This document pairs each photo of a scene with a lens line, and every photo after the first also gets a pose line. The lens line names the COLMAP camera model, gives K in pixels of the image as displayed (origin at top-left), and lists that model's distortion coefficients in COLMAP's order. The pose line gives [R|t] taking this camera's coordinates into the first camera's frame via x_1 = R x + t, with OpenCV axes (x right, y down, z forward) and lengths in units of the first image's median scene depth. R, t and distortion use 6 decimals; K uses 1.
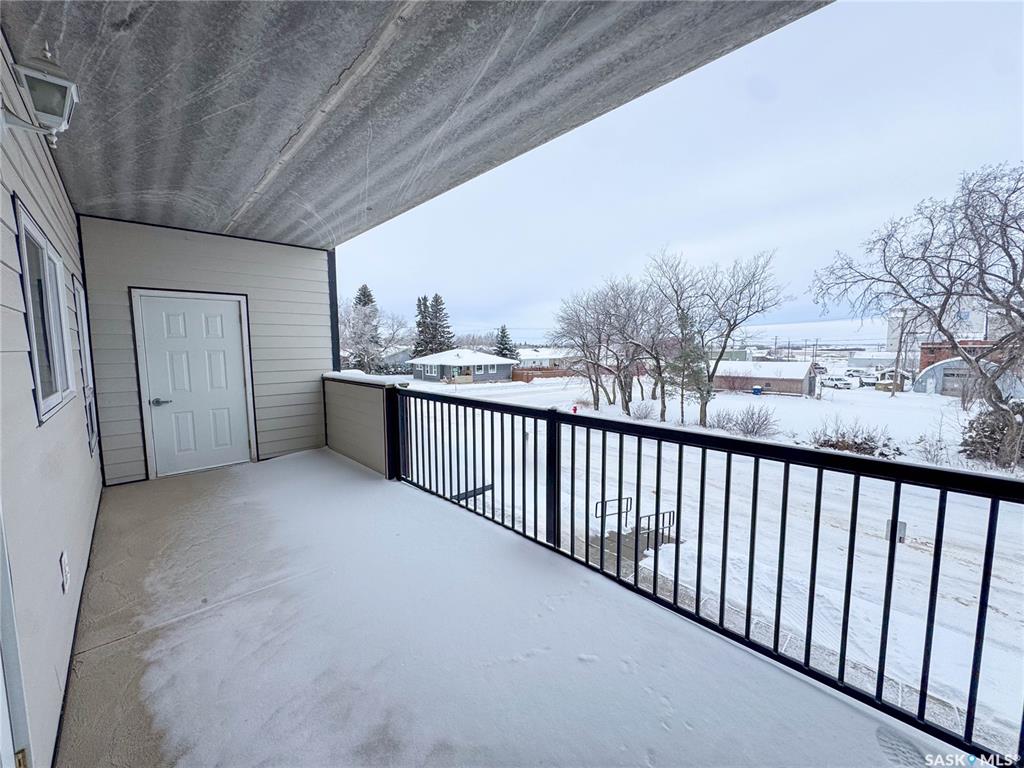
lens RADIAL K [[408.1, 0, 512.0], [0, 408.1, 384.0], [0, 0, 1]] dist [0.000336, 0.000795]
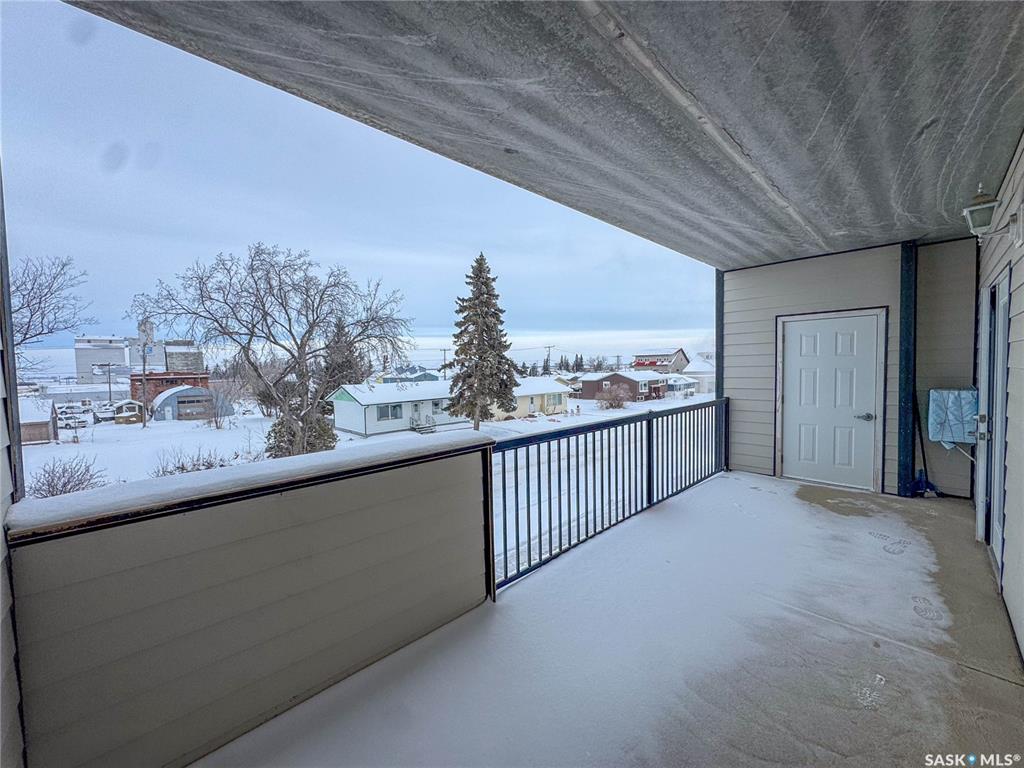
lens RADIAL K [[408.1, 0, 512.0], [0, 408.1, 384.0], [0, 0, 1]] dist [0.000336, 0.000795]
pose [[-0.016577, -0.036132, 0.999210, -1.493940], [0.114760, 0.992674, 0.037800, -0.163474], [-0.993255, 0.115295, -0.012309, 1.605881]]
